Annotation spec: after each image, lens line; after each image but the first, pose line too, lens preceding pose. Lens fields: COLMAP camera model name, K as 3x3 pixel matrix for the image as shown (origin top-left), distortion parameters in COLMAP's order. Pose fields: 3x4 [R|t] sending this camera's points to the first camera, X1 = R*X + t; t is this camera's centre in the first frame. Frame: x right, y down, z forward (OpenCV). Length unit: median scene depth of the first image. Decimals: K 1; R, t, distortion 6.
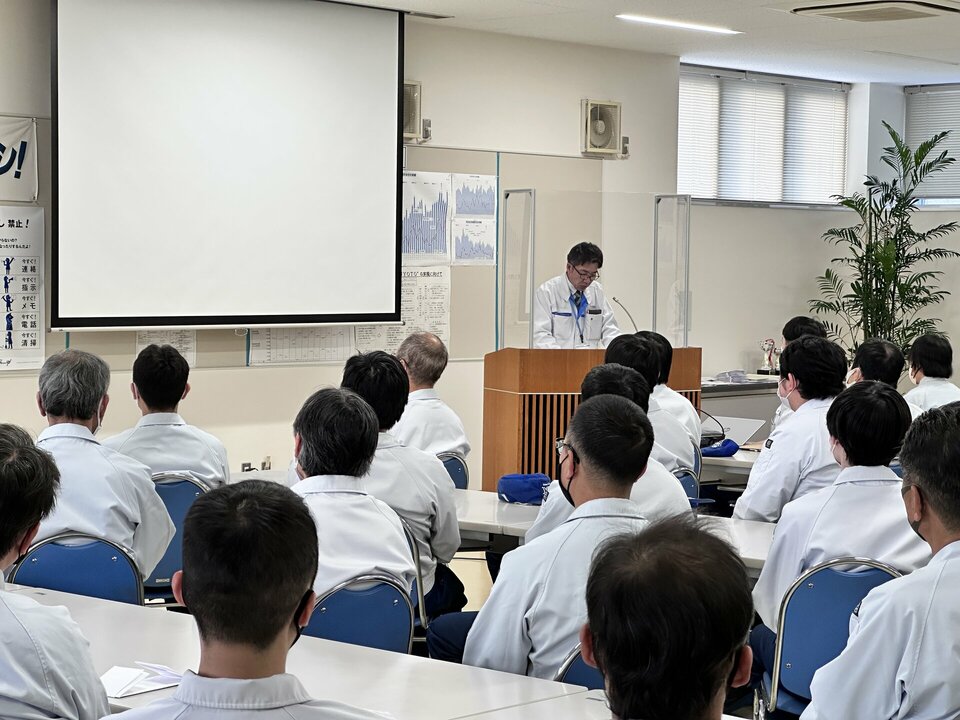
lens RADIAL K [[2130.8, 0, 492.2], [0, 2130.8, 343.4], [0, 0, 1]] dist [0.177079, 0.000000]
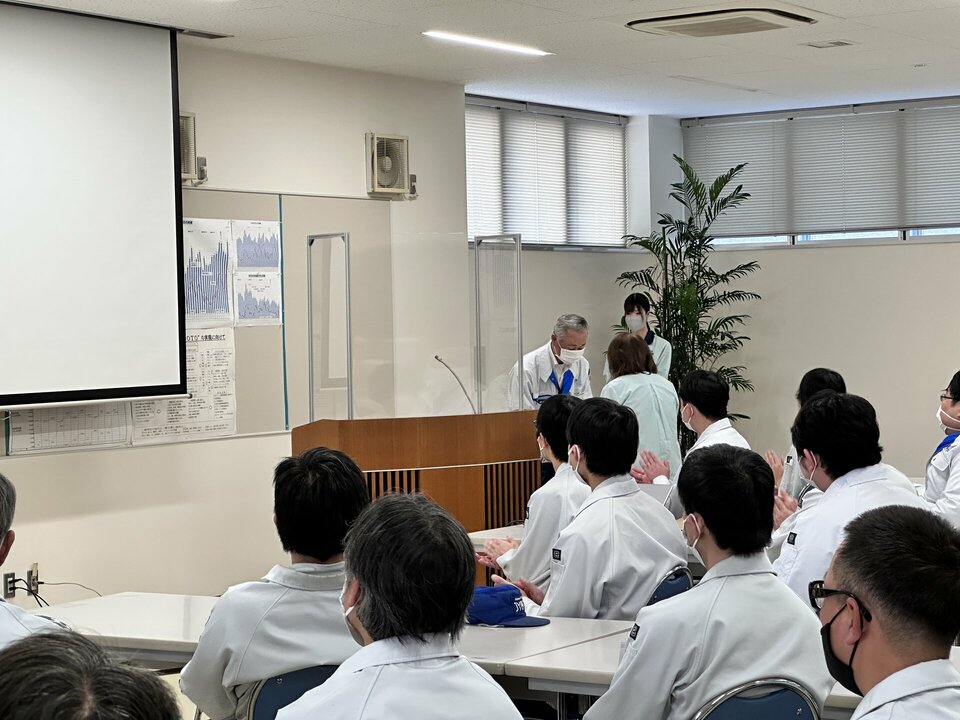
lens RADIAL K [[2130.8, 0, 488.7], [0, 2130.8, 359.1], [0, 0, 1]] dist [0.177079, 0.000000]
pose [[0.985727, -0.039642, 0.163618, -0.058535], [0.043045, 0.998923, -0.017303, -0.003984], [-0.162756, 0.024099, 0.986372, 0.130261]]
